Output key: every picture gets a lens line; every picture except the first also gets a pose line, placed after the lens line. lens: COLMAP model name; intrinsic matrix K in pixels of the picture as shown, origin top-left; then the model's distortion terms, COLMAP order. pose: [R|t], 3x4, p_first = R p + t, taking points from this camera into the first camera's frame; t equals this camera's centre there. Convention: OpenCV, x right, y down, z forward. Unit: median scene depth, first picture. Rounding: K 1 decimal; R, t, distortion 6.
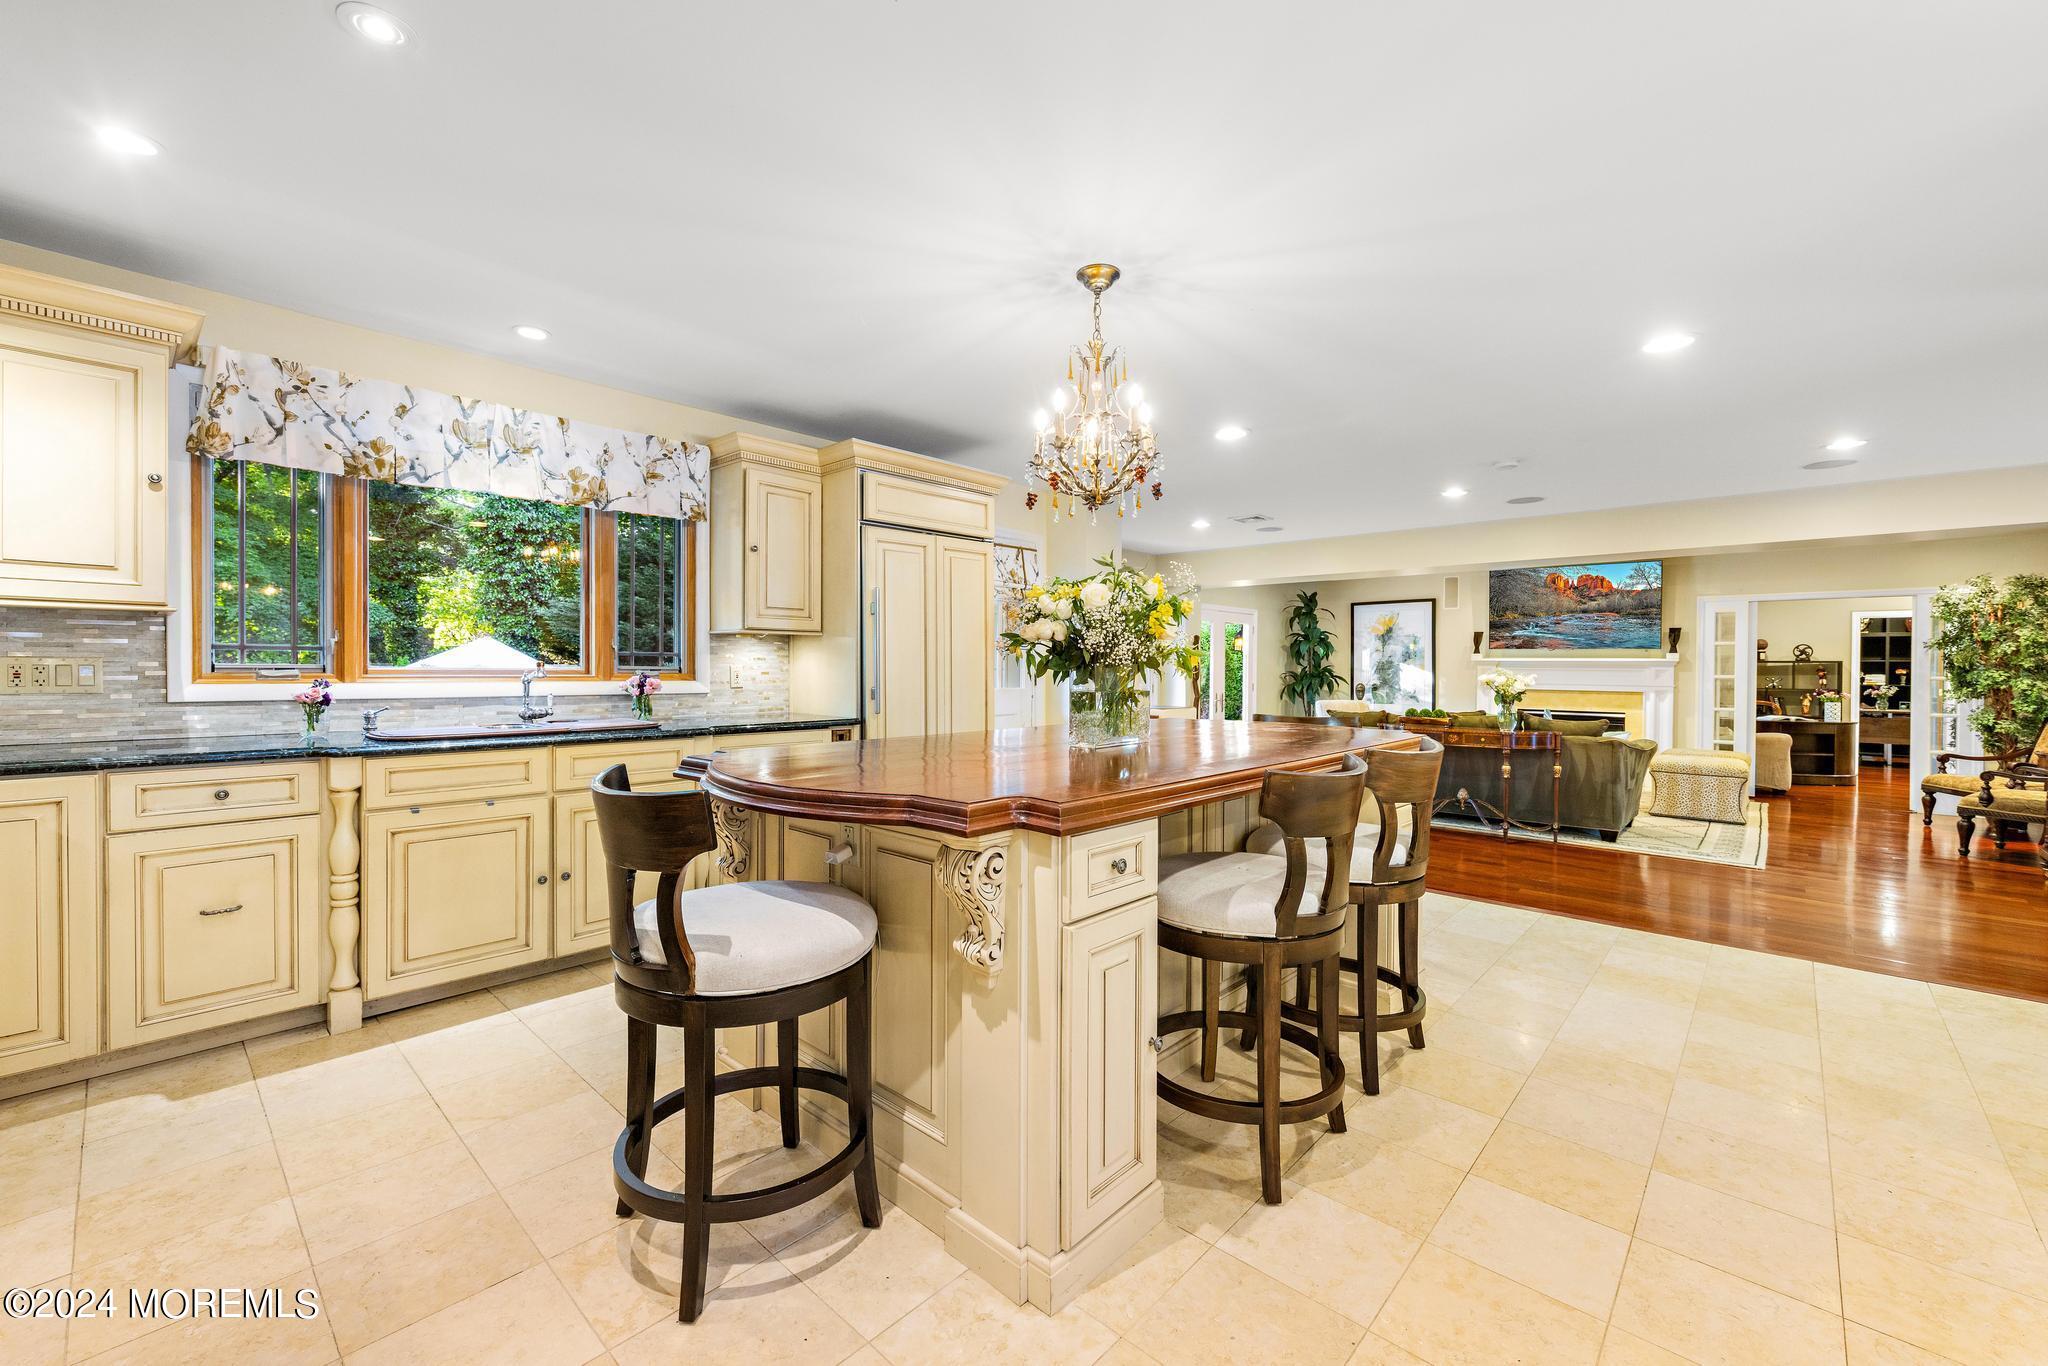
lens RADIAL K [[831.3, 0, 1027.3], [0, 831.3, 676.4], [0, 0, 1]] dist [-0.000761, -0.000225]
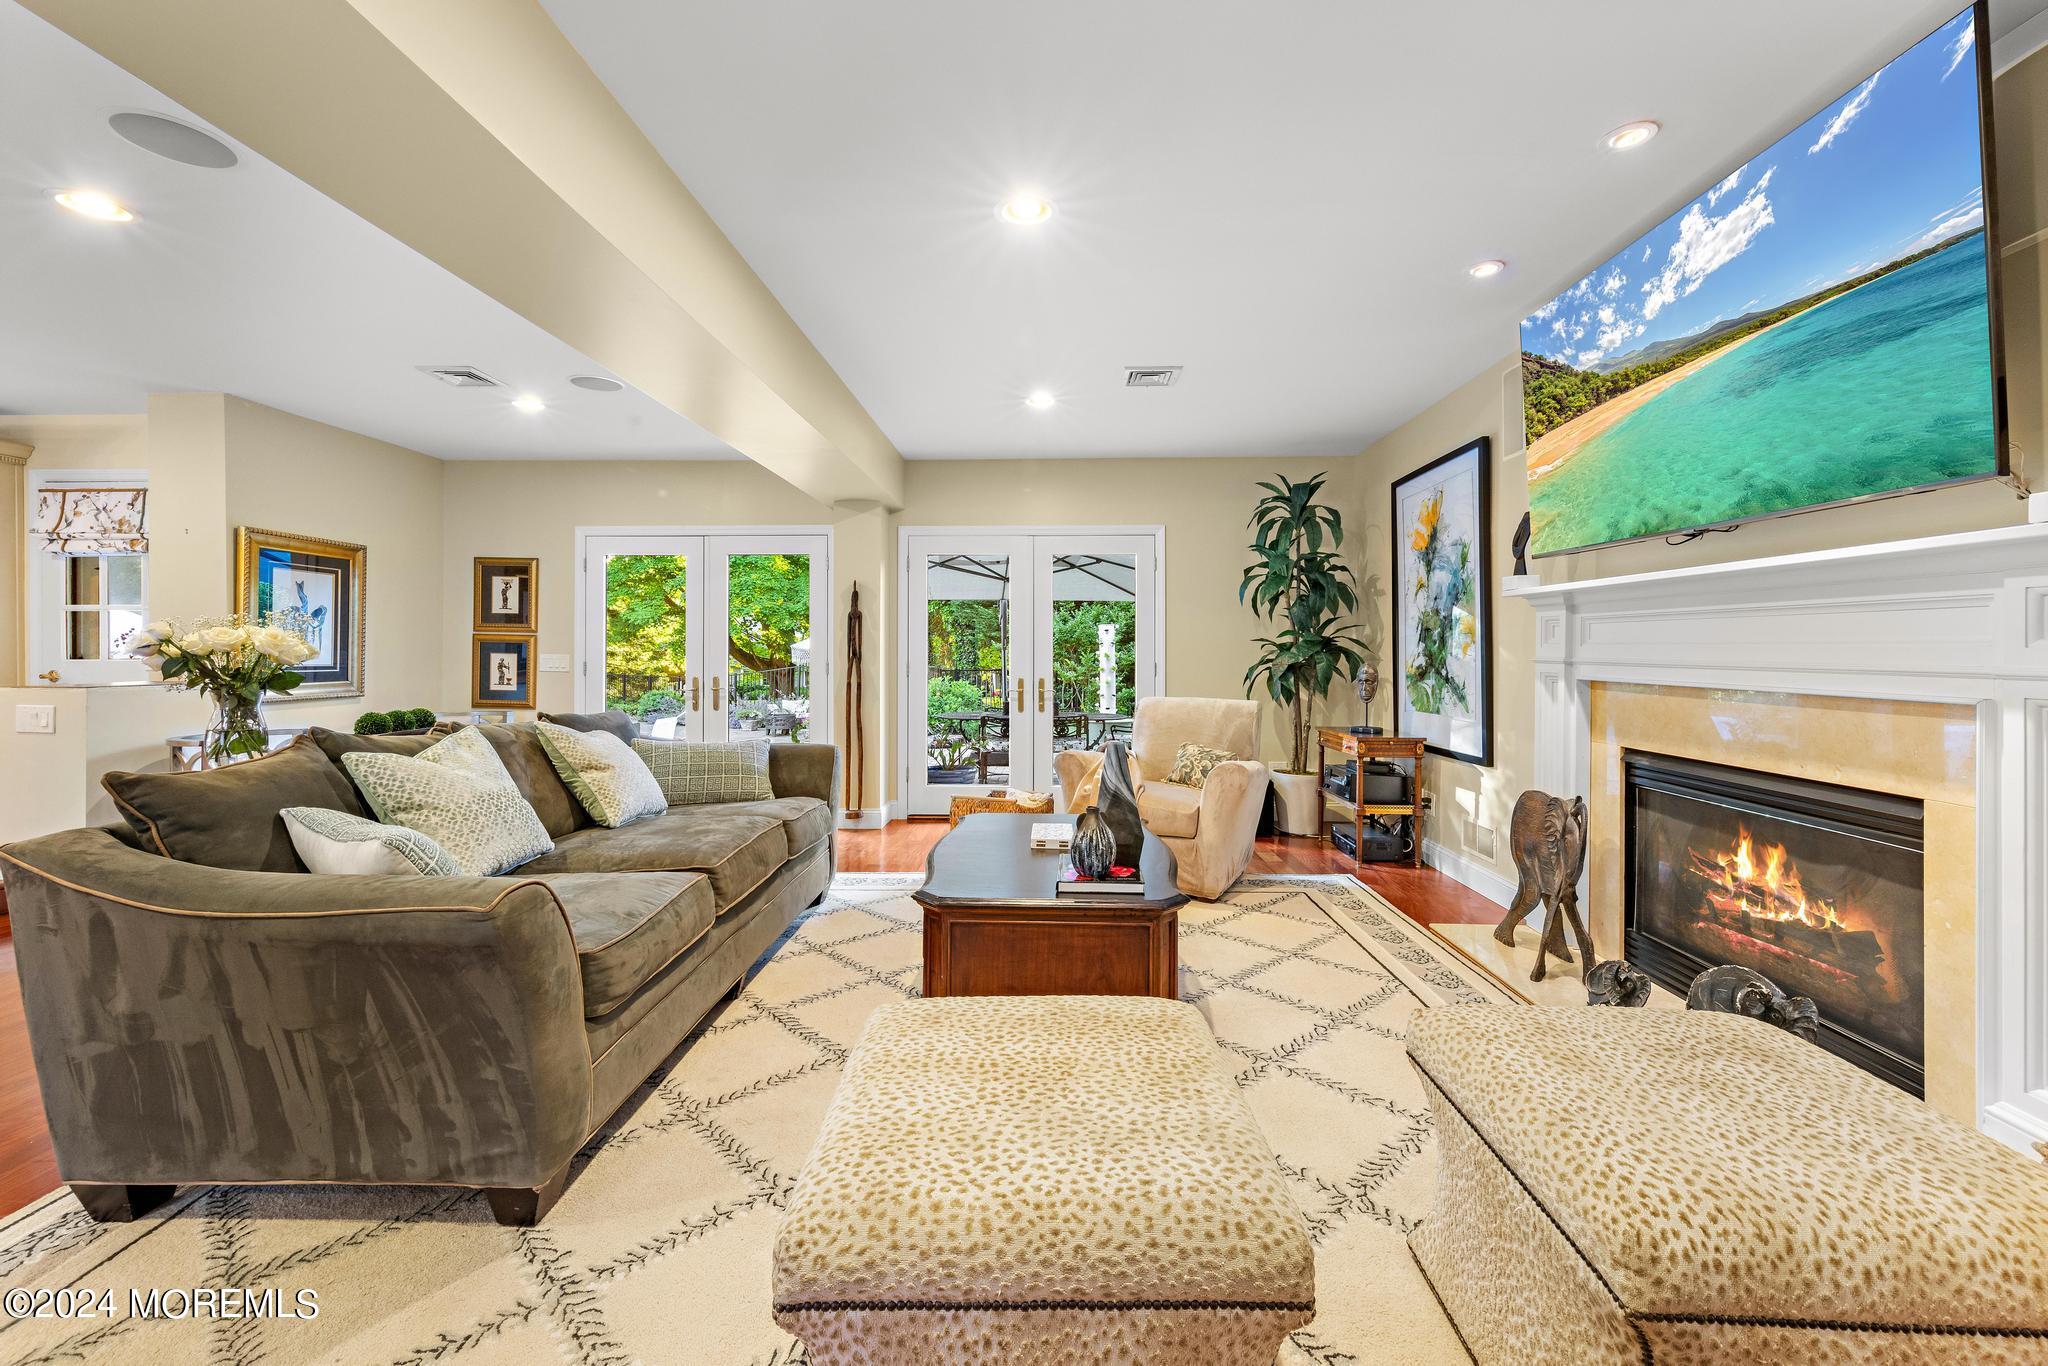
lens RADIAL K [[831.1, 0, 1022.2], [0, 831.1, 652.6], [0, 0, 1]] dist [0.003387, 0.001169]
pose [[0.653715, -0.006106, -0.756716, 0.724738], [-0.002511, 0.999944, -0.010238, 0.008728], [0.756736, 0.008593, 0.653664, 0.677415]]
